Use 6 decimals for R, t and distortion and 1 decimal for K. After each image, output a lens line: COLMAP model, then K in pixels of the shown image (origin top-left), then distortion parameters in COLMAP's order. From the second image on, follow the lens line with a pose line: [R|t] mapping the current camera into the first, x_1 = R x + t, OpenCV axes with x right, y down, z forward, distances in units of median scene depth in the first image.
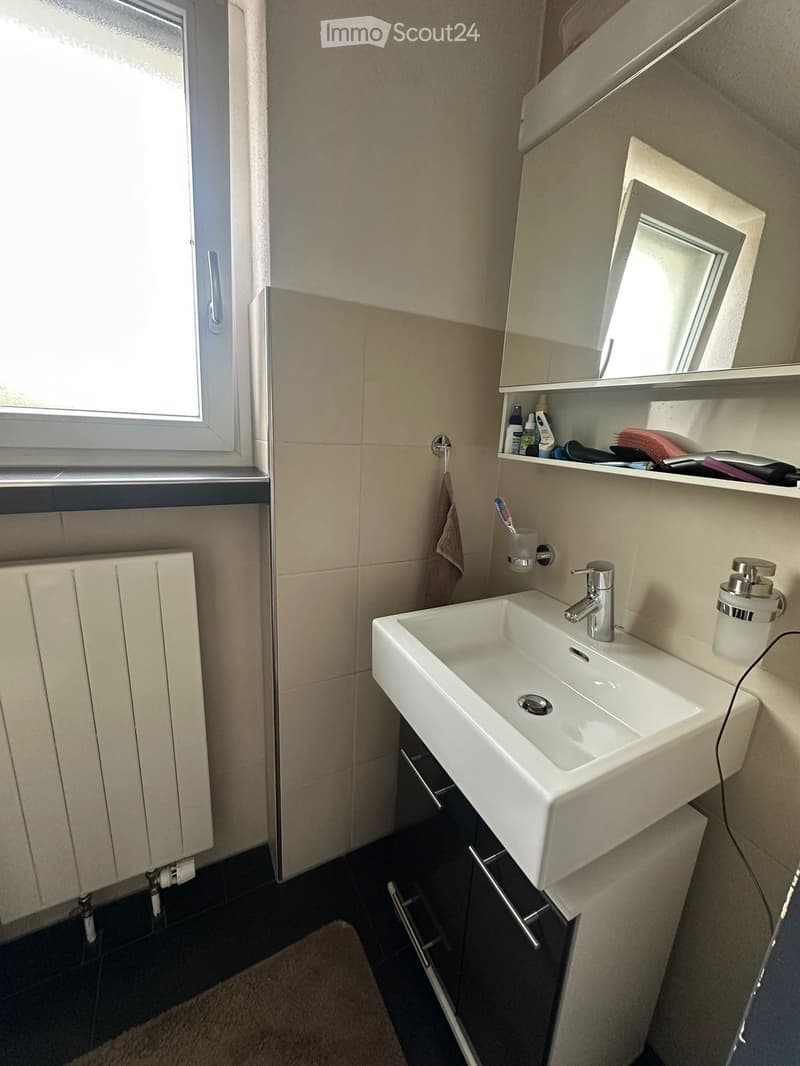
lens RADIAL K [[423.6, 0, 396.4], [0, 423.6, 535.2], [0, 0, 1]] dist [-0.003659, -0.000230]
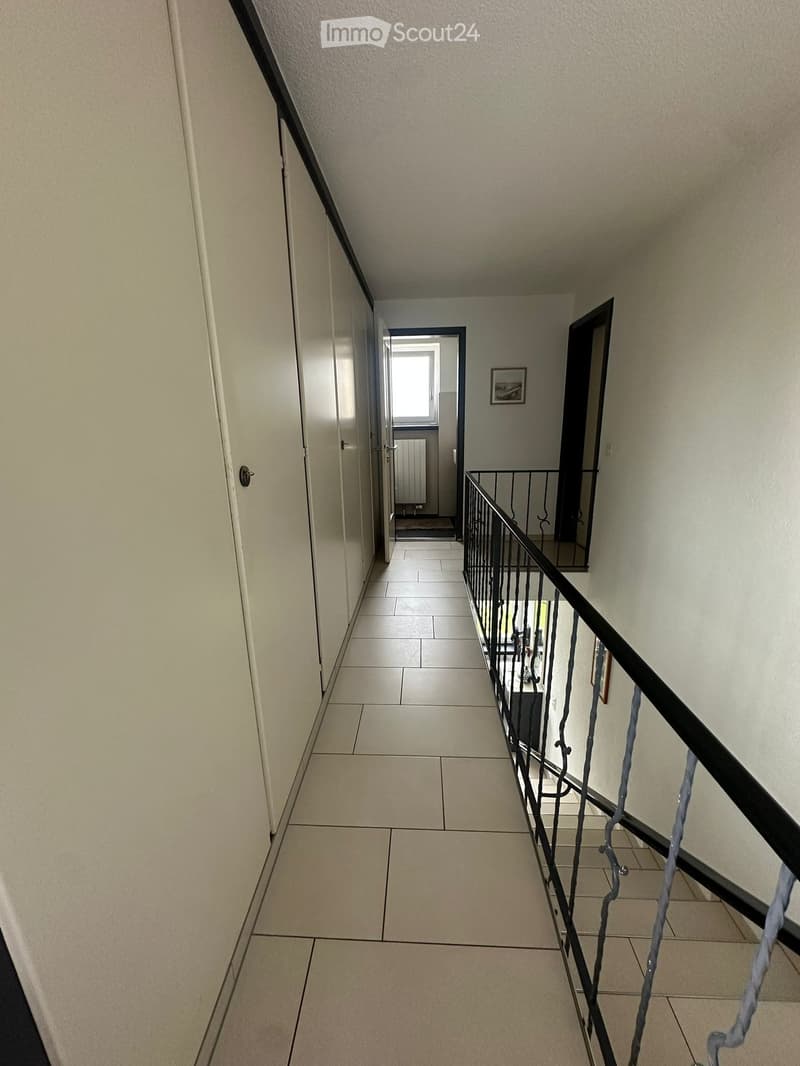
lens RADIAL K [[423.6, 0, 399.9], [0, 423.6, 532.1], [0, 0, 1]] dist [-0.003659, -0.000230]
pose [[0.863686, 0.058864, -0.500581, 1.909316], [-0.057382, 0.998183, 0.018372, 1.064986], [0.500753, 0.012856, 0.865495, -3.637776]]
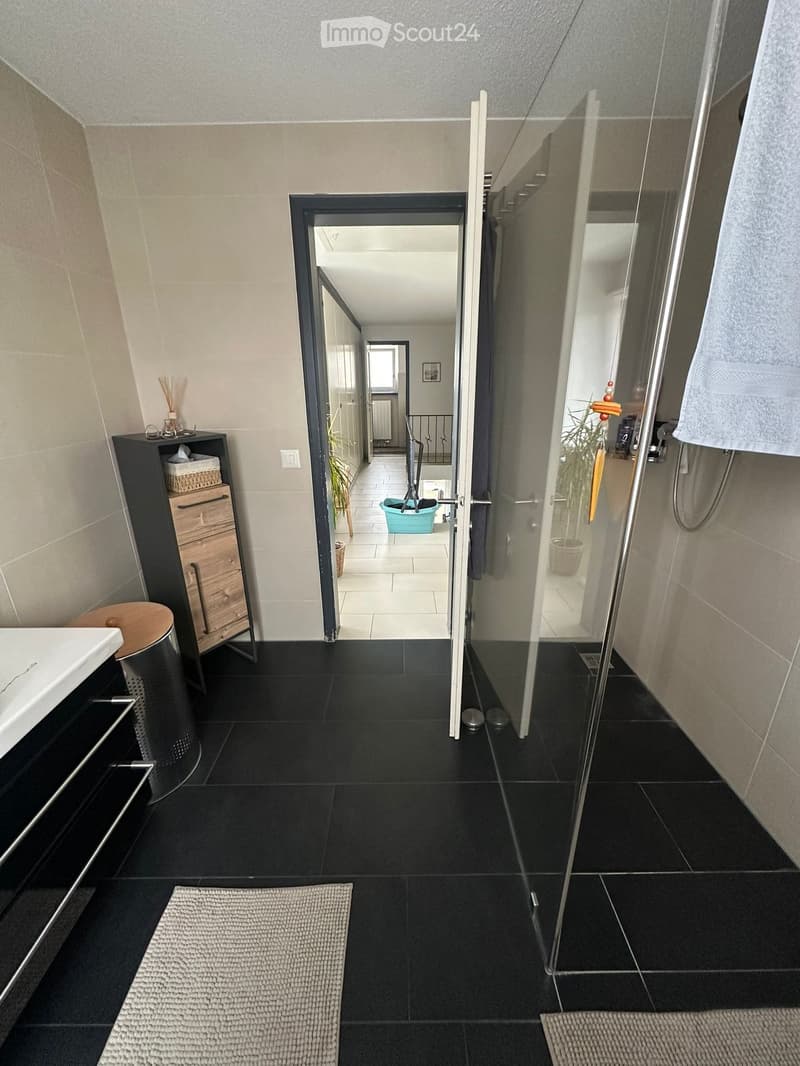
lens RADIAL K [[423.6, 0, 398.8], [0, 423.6, 535.8], [0, 0, 1]] dist [-0.003659, -0.000230]
pose [[0.886882, 0.094598, -0.452208, 3.882764], [-0.054013, 0.993331, 0.101865, 1.876805], [0.458829, -0.065917, 0.886076, -6.866496]]
